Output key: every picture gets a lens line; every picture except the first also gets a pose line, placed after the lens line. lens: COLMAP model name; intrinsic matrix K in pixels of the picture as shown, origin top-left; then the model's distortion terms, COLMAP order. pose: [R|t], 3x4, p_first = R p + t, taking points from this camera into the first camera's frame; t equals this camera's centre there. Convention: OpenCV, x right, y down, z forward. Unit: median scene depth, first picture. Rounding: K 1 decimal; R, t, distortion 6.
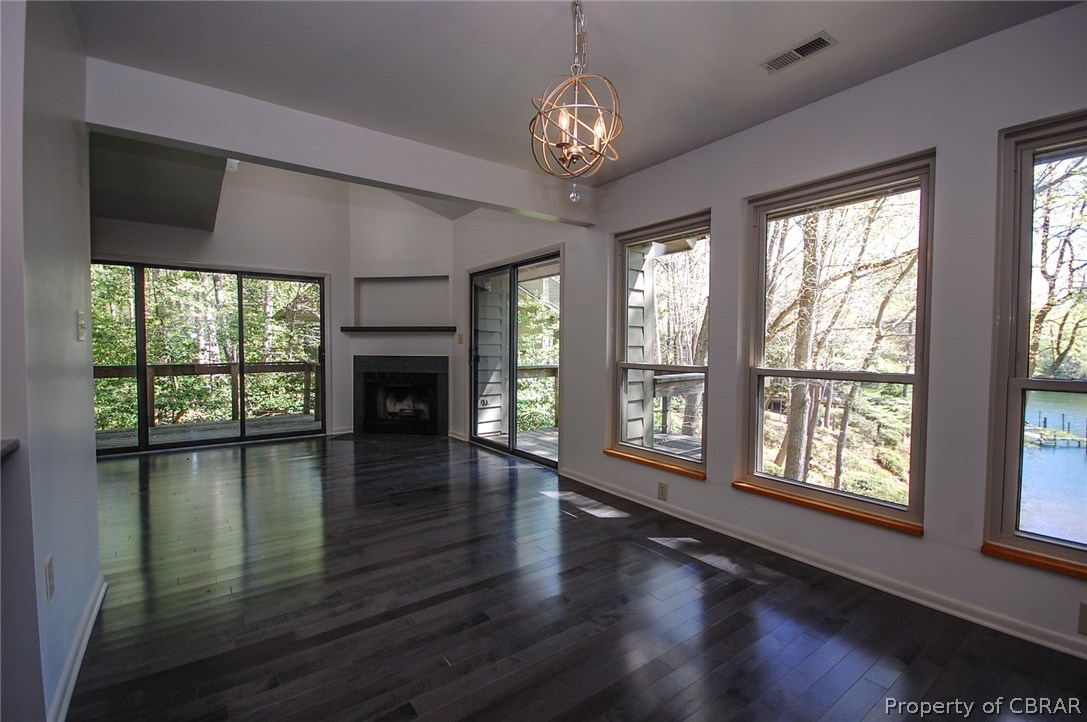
lens RADIAL K [[493.7, 0, 547.5], [0, 493.7, 361.0], [0, 0, 1]] dist [0.020572, -0.014526]
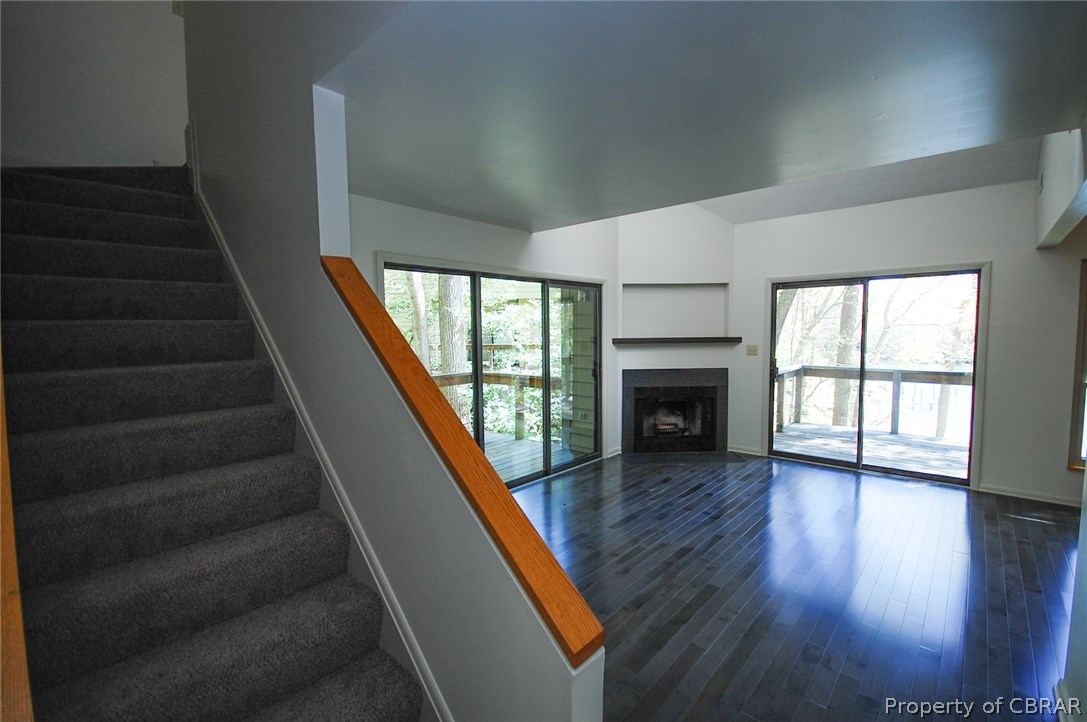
lens RADIAL K [[493.7, 0, 547.5], [0, 493.7, 361.0], [0, 0, 1]] dist [0.020572, -0.014526]
pose [[0.973555, -0.027806, 0.226754, -0.848439], [0.018757, 0.998943, 0.041965, -0.078475], [-0.227681, -0.036602, 0.973048, 0.172112]]
